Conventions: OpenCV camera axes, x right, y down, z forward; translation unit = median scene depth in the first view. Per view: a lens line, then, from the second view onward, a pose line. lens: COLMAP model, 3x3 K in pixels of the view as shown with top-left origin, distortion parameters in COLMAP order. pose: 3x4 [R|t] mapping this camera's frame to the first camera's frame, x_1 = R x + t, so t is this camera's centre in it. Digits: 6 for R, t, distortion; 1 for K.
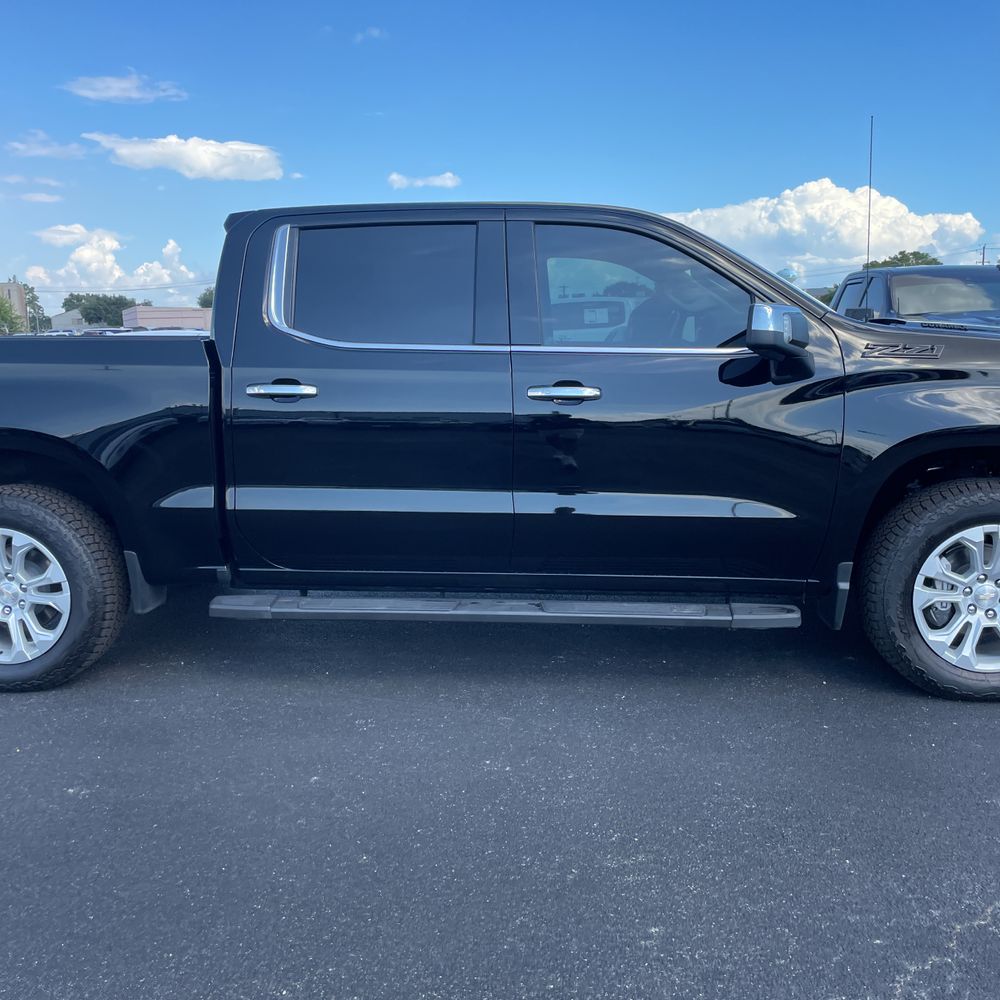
lens RADIAL K [[998.8, 0, 500.9], [0, 998.8, 480.3], [0, 0, 1]] dist [0.081386, -0.088715]
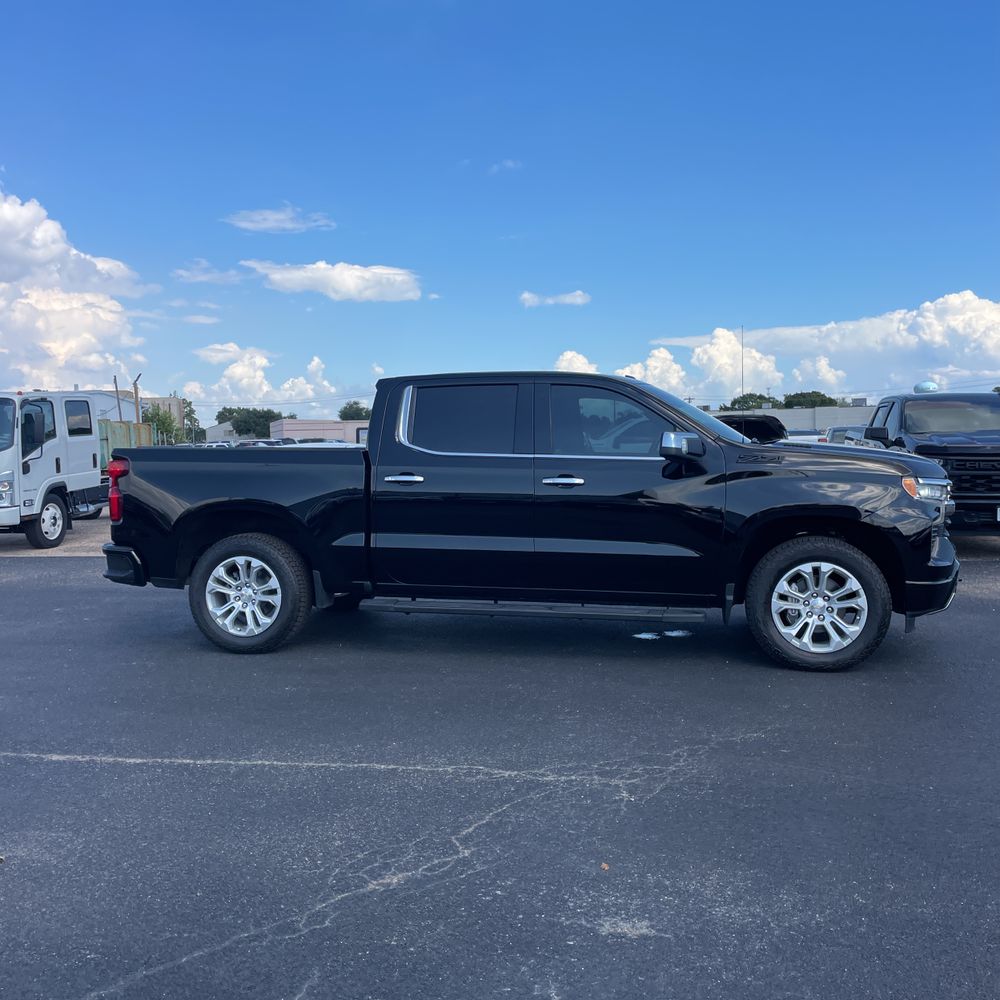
lens RADIAL K [[997.6, 0, 521.8], [0, 997.6, 493.2], [0, 0, 1]] dist [0.083513, -0.099775]
pose [[0.994365, 0.010489, -0.105492, 0.162273], [-0.020660, 0.995187, -0.095787, 0.093426], [0.103980, 0.097427, 0.989796, -0.670485]]
